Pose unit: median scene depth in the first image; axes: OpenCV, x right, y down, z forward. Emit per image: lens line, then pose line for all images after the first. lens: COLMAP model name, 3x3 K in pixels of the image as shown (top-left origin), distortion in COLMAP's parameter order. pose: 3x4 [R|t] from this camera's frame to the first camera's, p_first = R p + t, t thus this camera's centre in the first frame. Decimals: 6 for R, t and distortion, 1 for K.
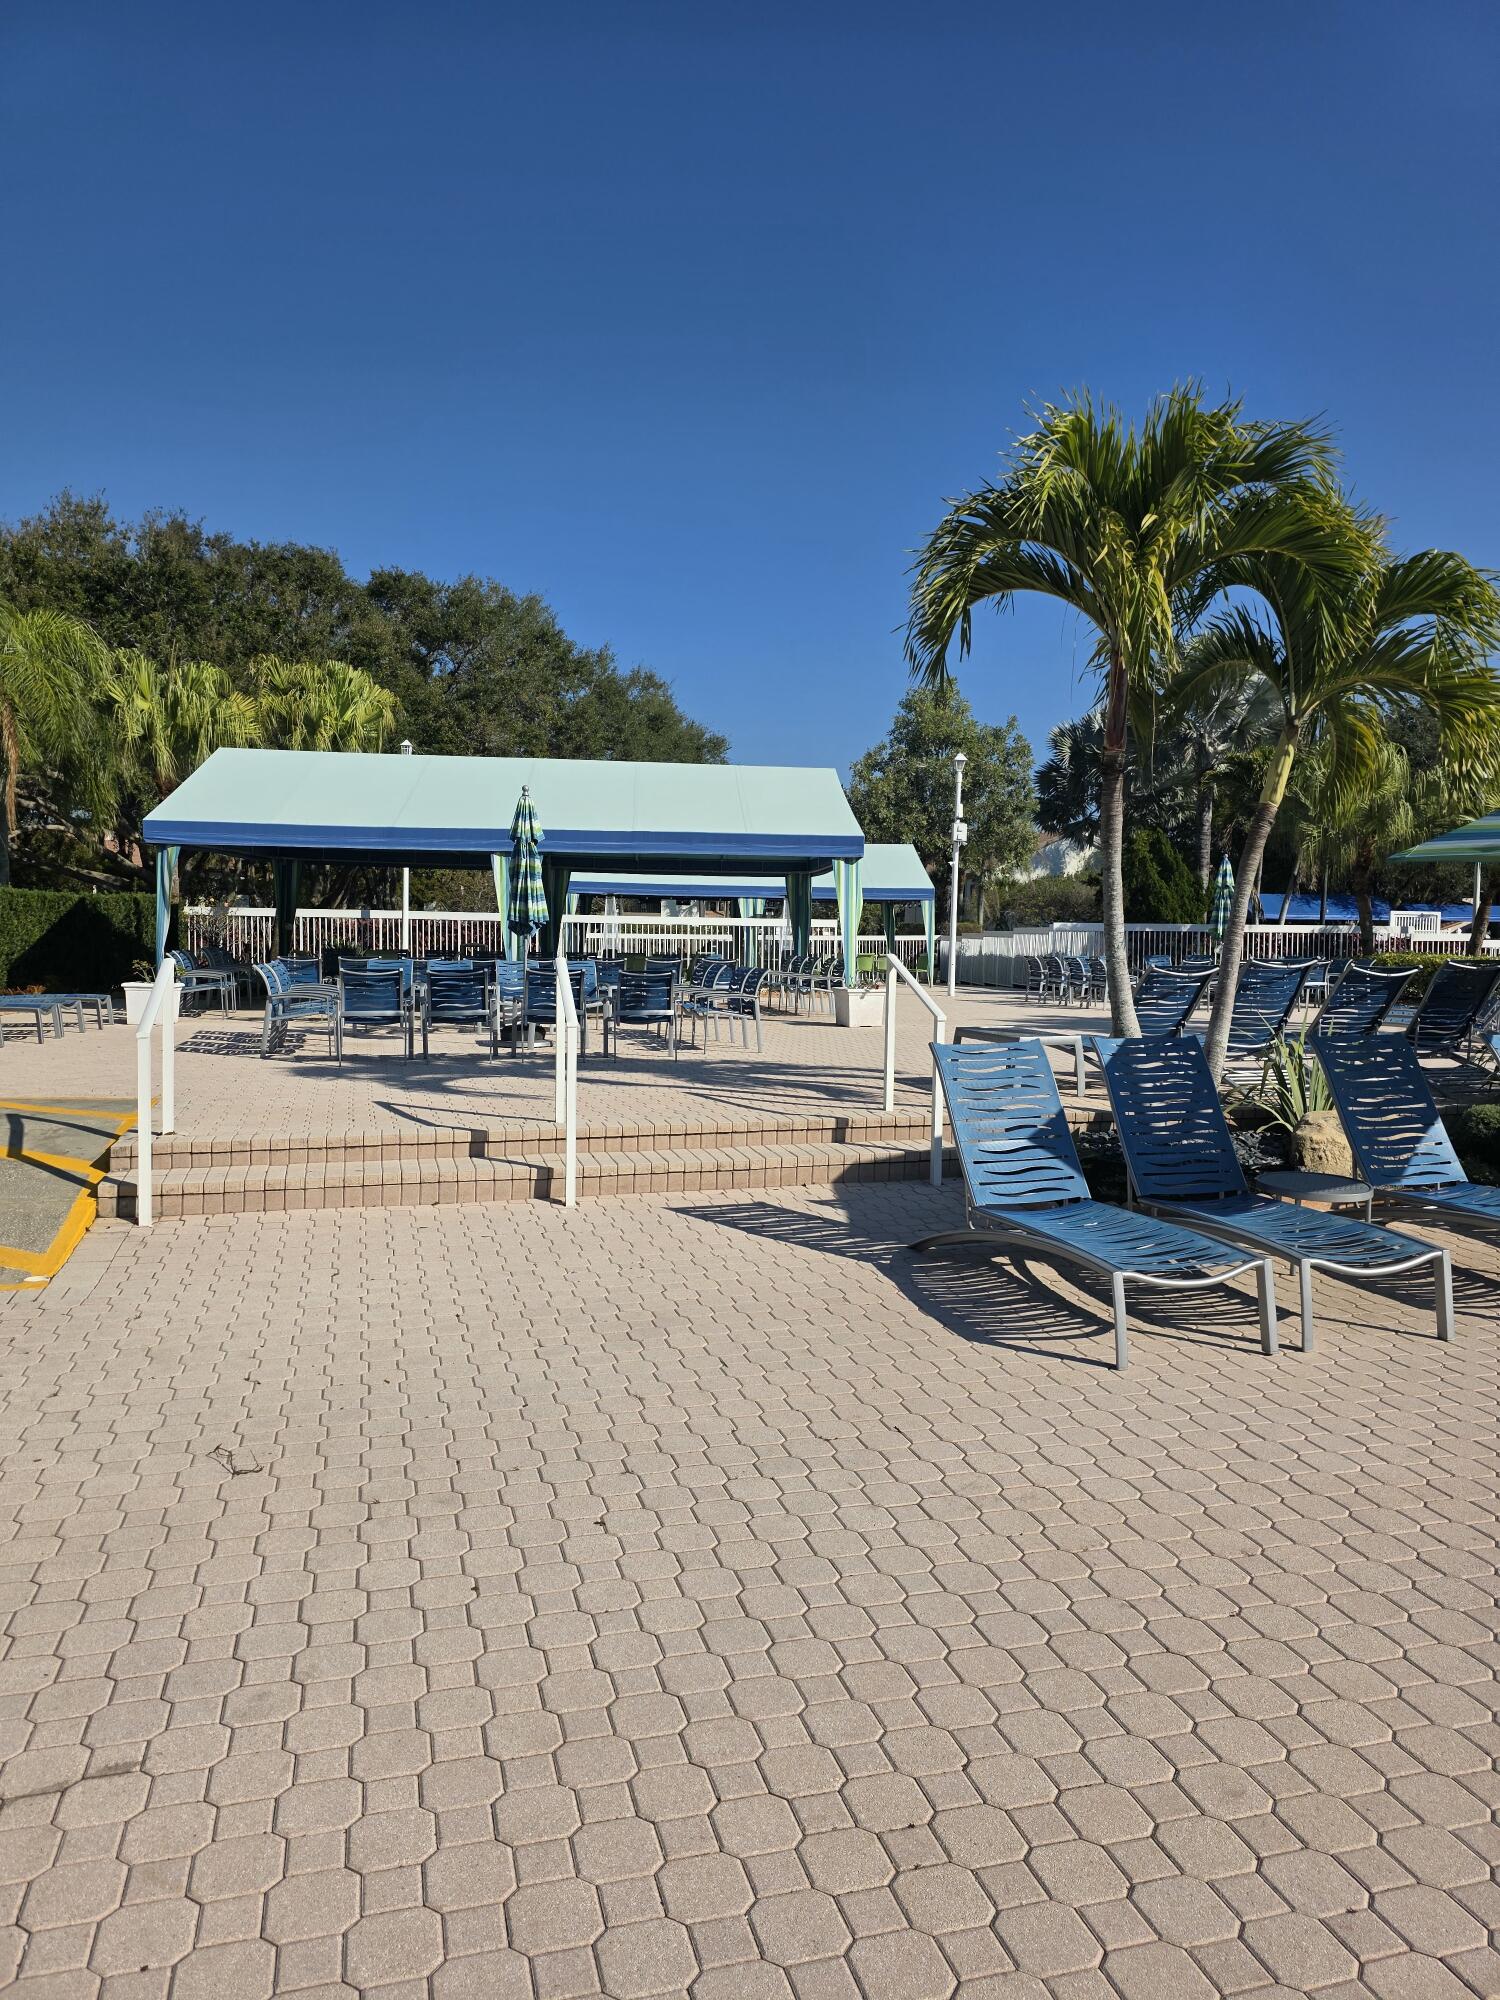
lens RADIAL K [[1353.0, 0, 740.0], [0, 1353.0, 1011.8], [0, 0, 1]] dist [0.071568, -0.074479]
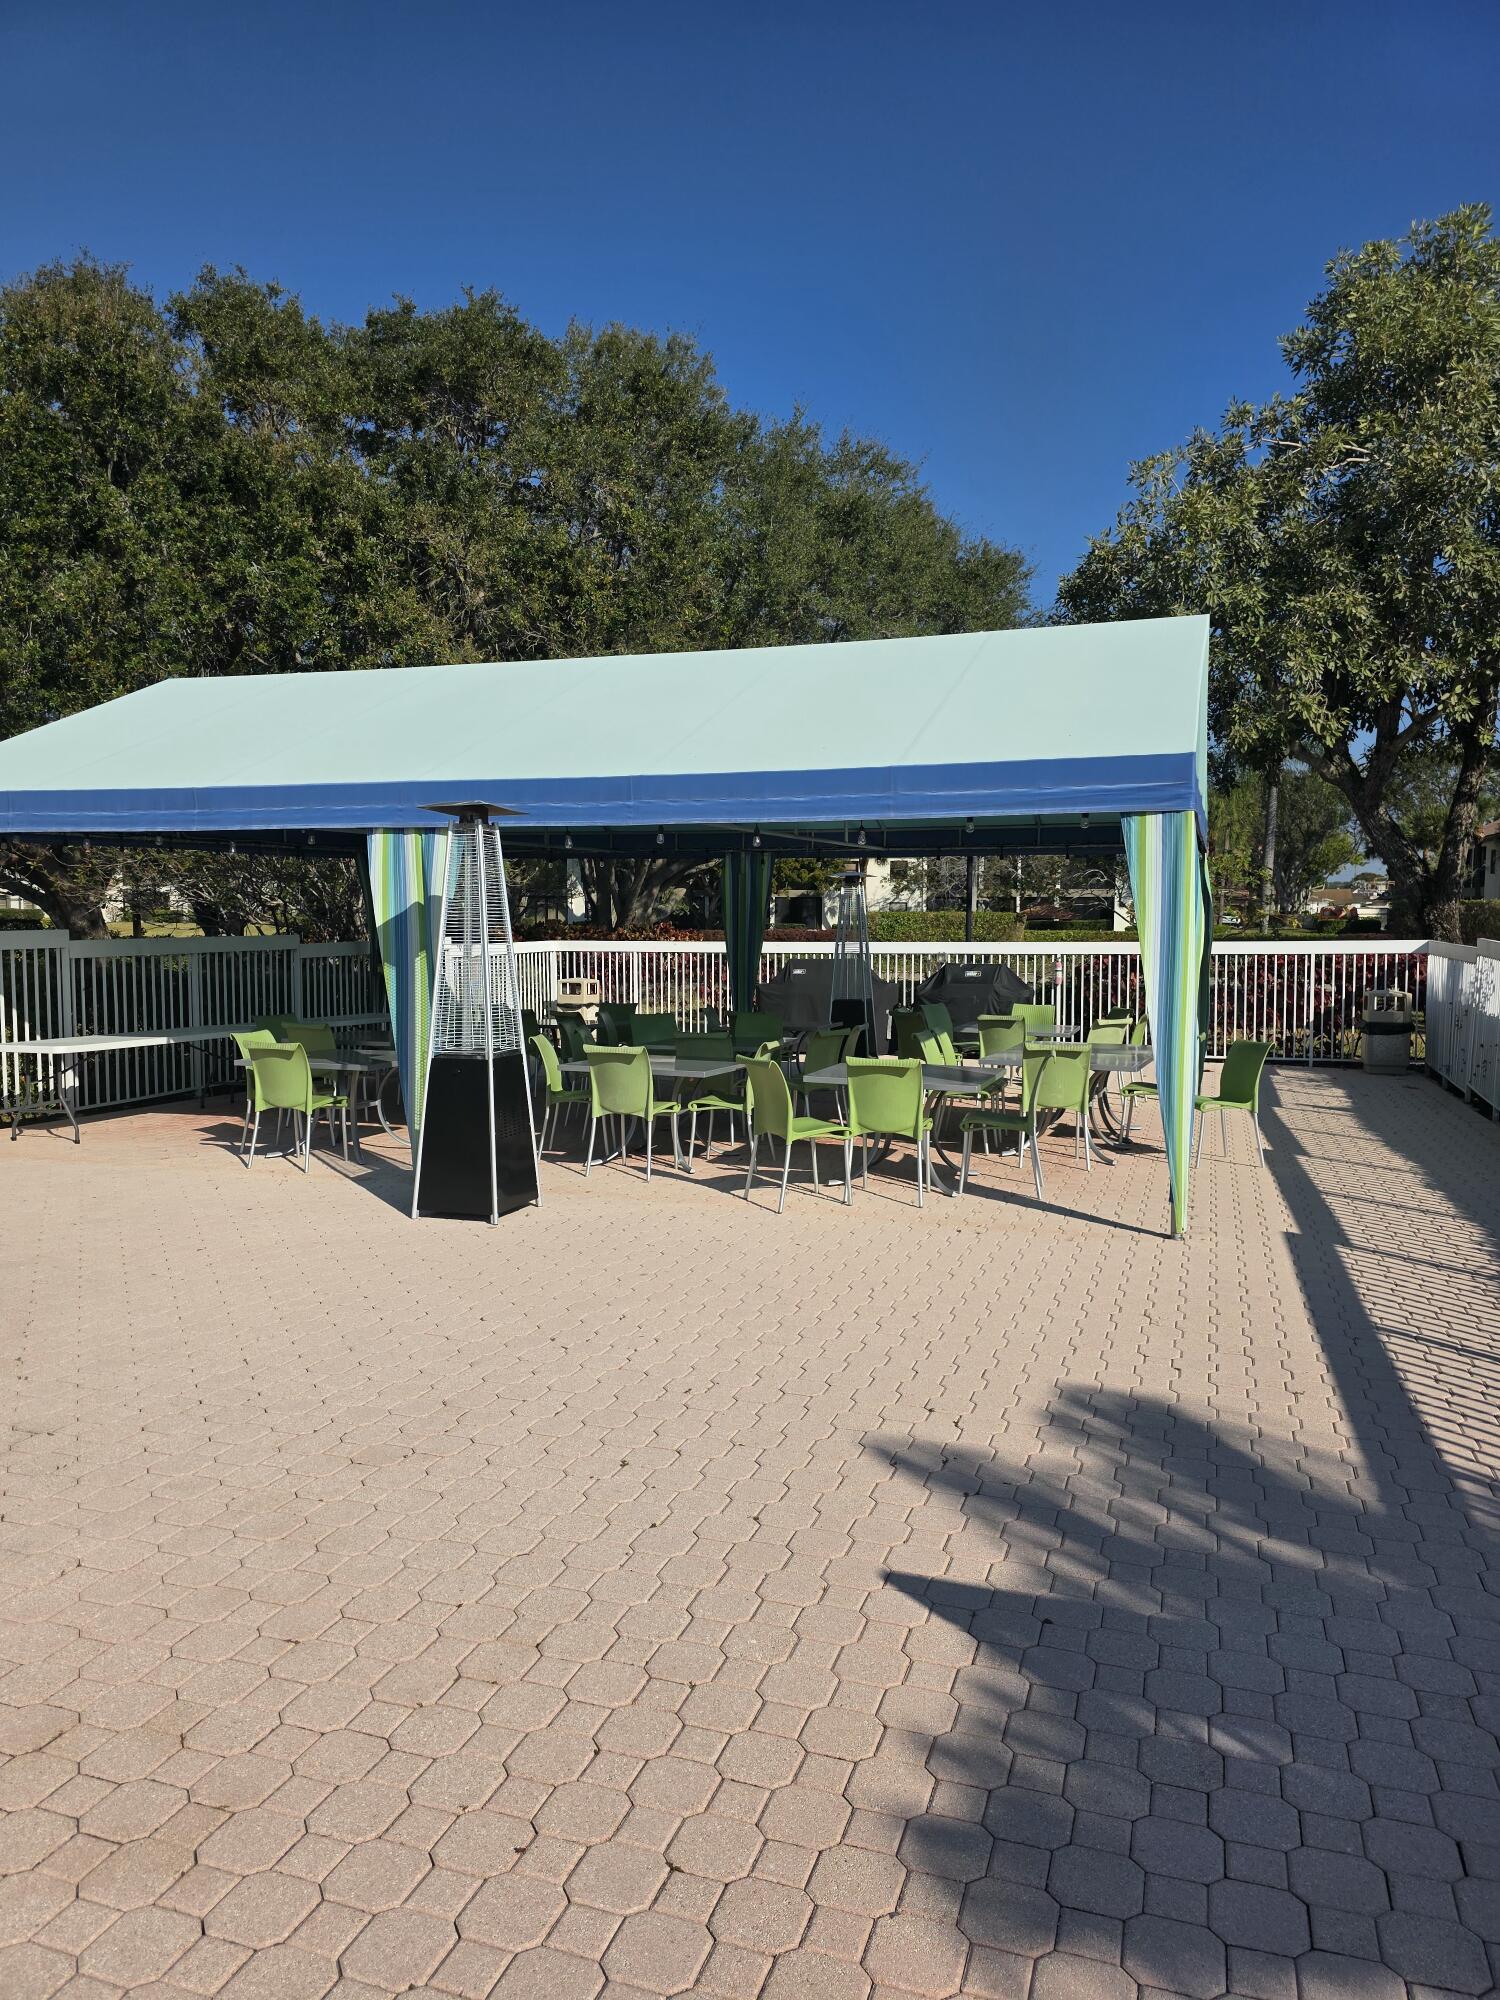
lens RADIAL K [[1353.0, 0, 740.0], [0, 1353.0, 1011.8], [0, 0, 1]] dist [0.071568, -0.074479]
pose [[0.829762, 0.005943, -0.558085, 0.170262], [-0.020858, 0.999575, -0.020368, -0.031532], [0.557727, 0.028541, 0.829533, 0.565474]]
